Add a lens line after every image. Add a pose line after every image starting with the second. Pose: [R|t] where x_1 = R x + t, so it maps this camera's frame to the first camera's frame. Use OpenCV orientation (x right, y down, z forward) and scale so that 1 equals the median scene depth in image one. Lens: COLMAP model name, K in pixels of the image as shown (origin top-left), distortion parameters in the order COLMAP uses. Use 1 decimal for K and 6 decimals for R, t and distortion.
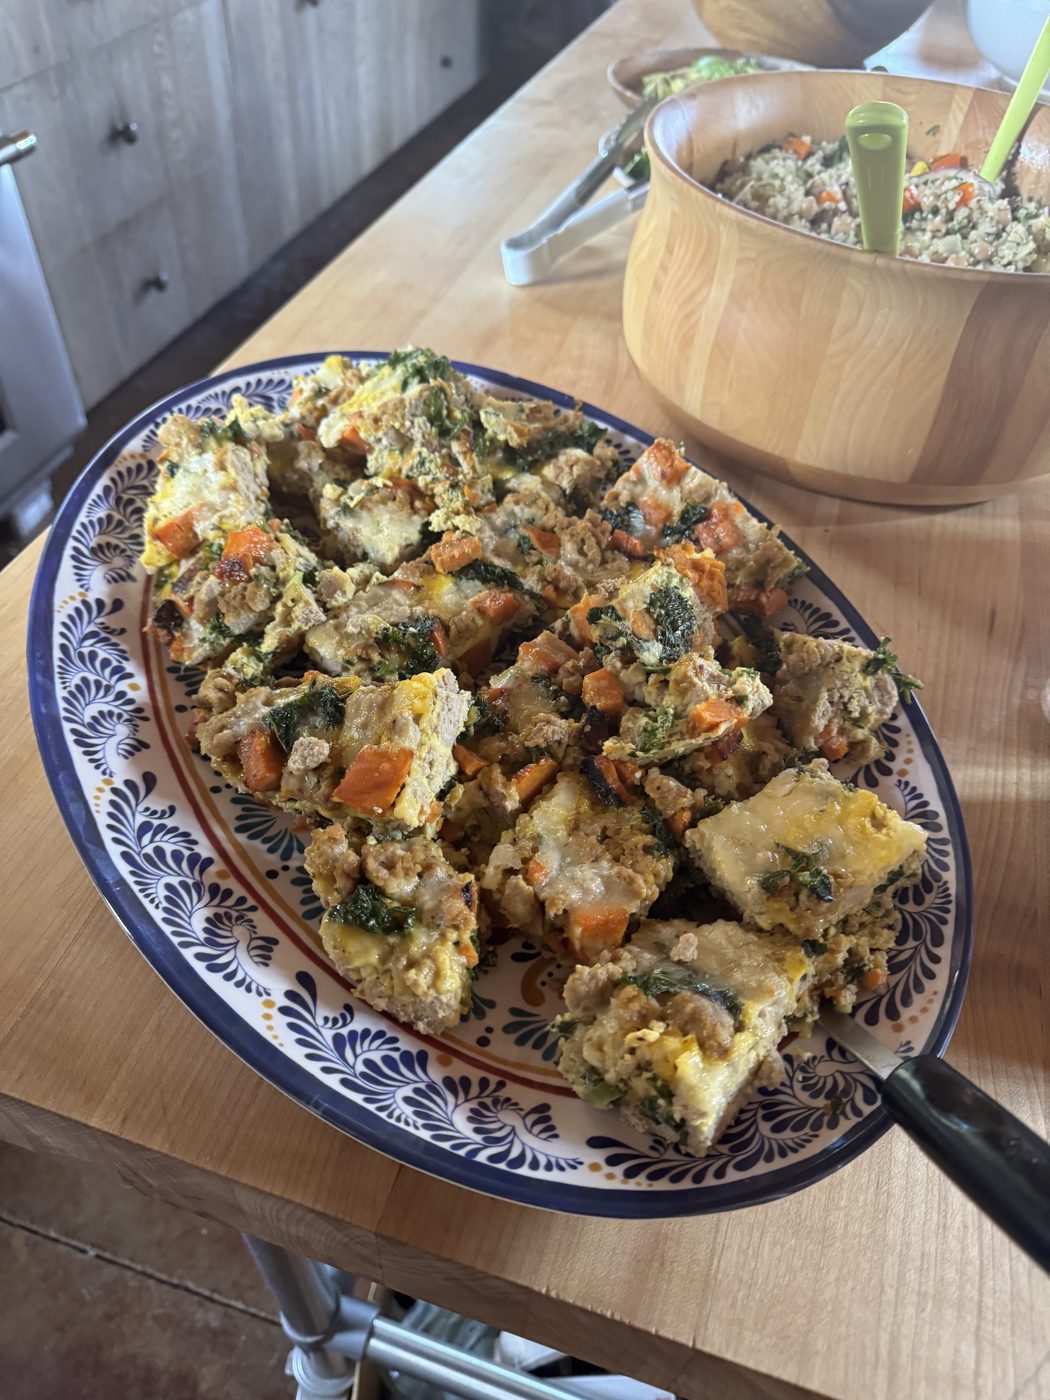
lens RADIAL K [[1025.9, 0, 525.0], [0, 1025.9, 700.0], [0, 0, 1]] dist [0.098935, -0.156248]
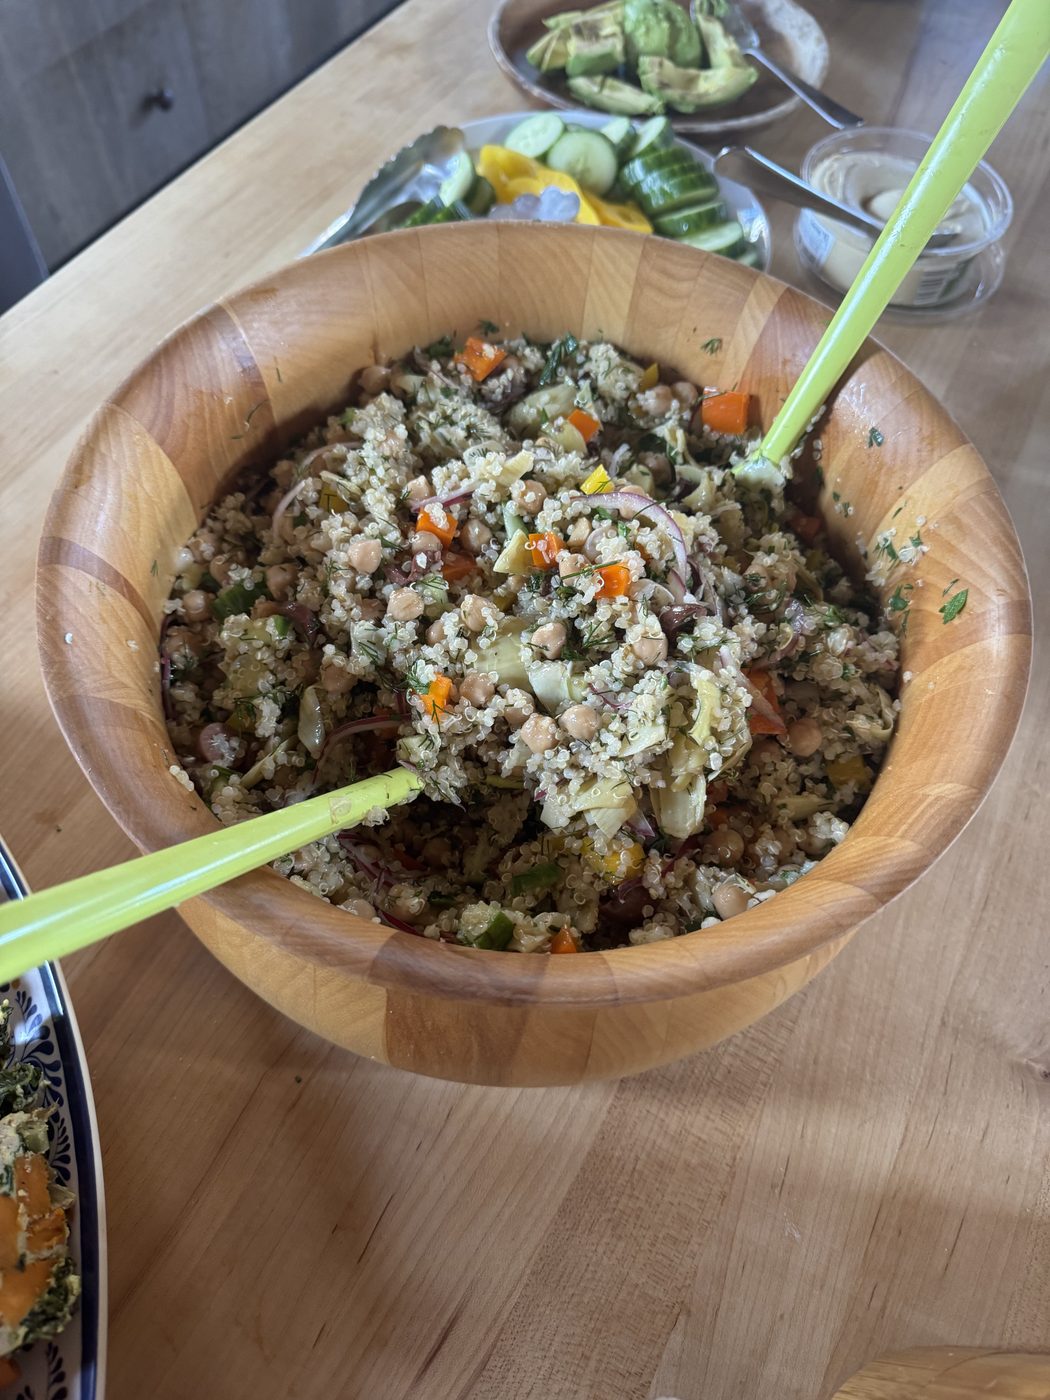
lens RADIAL K [[1036.4, 0, 525.0], [0, 1036.4, 700.0], [0, 0, 1]] dist [-0.012659, -0.009221]
pose [[0.979920, 0.163285, -0.114437, 0.549419], [-0.135006, 0.965690, 0.221846, -0.660459], [0.146734, -0.201942, 0.968343, 0.503954]]
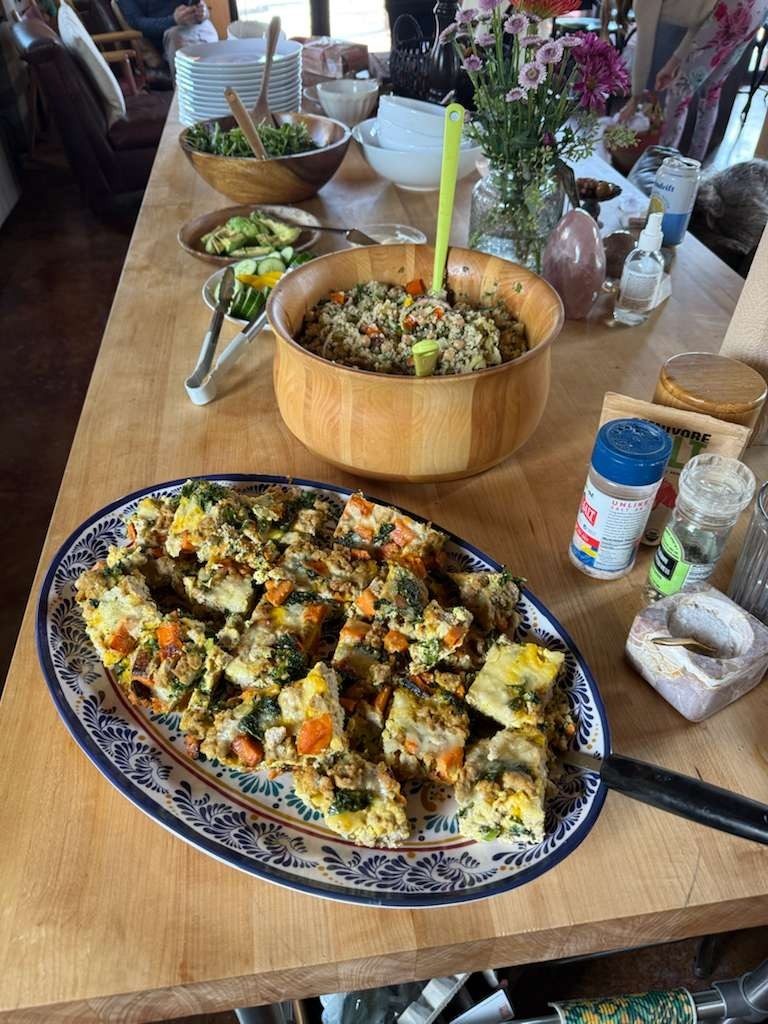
lens RADIAL K [[750.4, 0, 384.0], [0, 750.4, 512.0], [0, 0, 1]] dist [0.098935, -0.156248]
pose [[0.901151, -0.319300, 0.293216, -0.235466], [0.338368, 0.940889, -0.015331, -0.187856], [-0.270988, 0.113030, 0.955923, -0.324156]]
